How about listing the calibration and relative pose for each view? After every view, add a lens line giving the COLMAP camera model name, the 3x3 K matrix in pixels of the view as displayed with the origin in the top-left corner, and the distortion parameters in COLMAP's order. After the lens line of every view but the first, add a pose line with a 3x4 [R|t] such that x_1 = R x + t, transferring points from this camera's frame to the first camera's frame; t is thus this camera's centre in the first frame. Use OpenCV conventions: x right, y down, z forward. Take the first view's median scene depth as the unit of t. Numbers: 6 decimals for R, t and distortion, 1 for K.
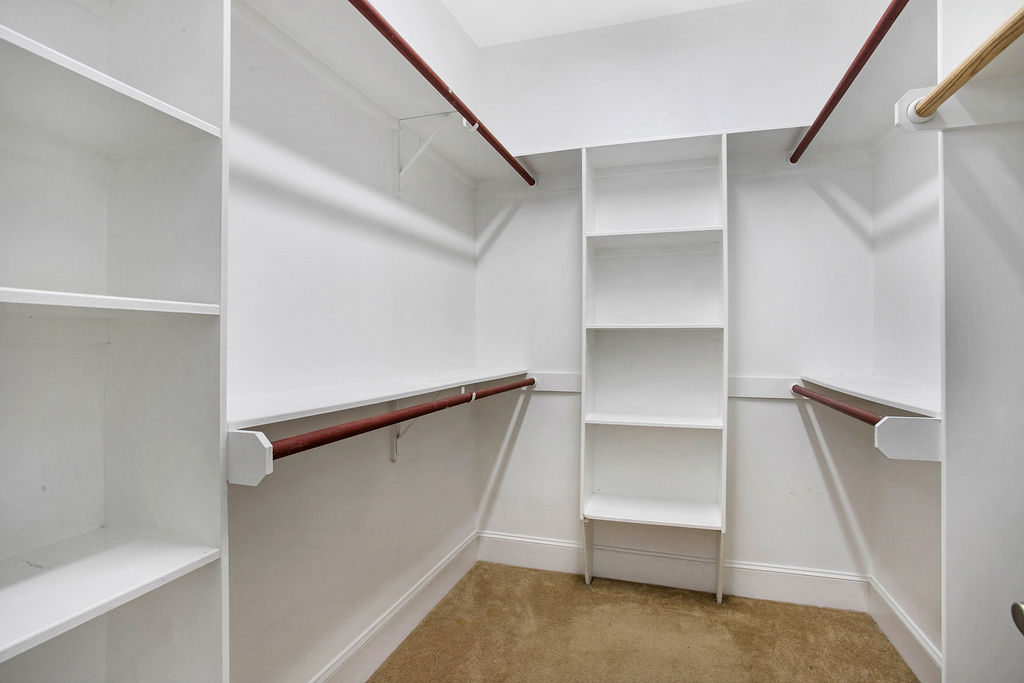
lens RADIAL K [[506.1, 0, 505.2], [0, 506.1, 337.5], [0, 0, 1]] dist [-0.074548, 0.032723]
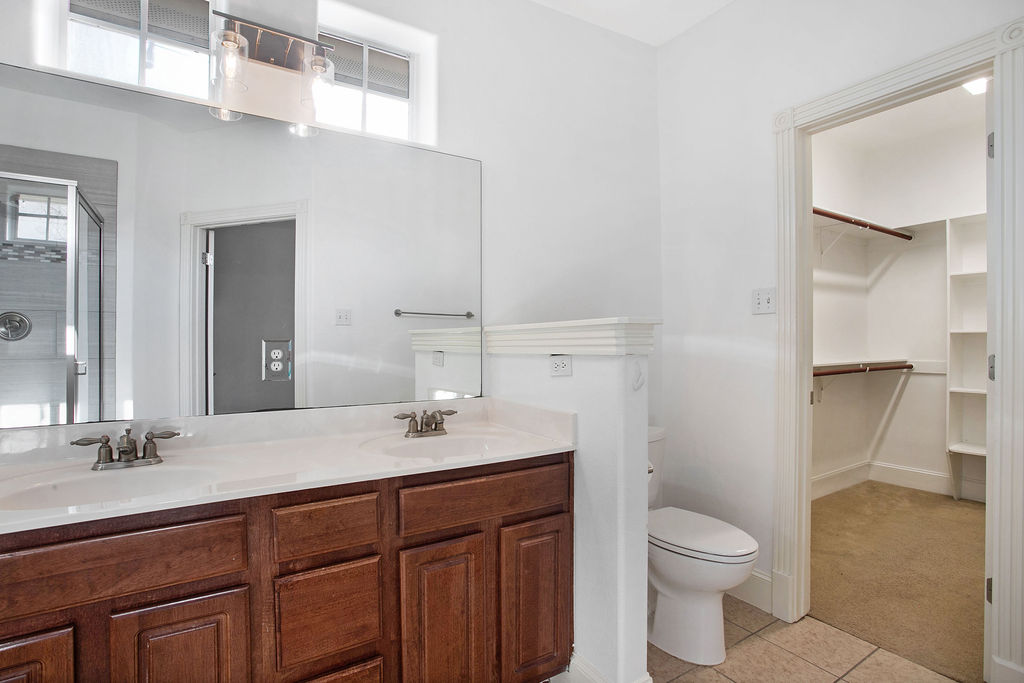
lens RADIAL K [[485.6, 0, 512.0], [0, 485.6, 341.5], [0, 0, 1]] dist [-0.032314, -0.000075]
pose [[0.770580, -0.004657, -0.637326, 0.040869], [0.003542, 0.999989, -0.003024, 0.009279], [0.637333, 0.000073, 0.770588, -1.008505]]
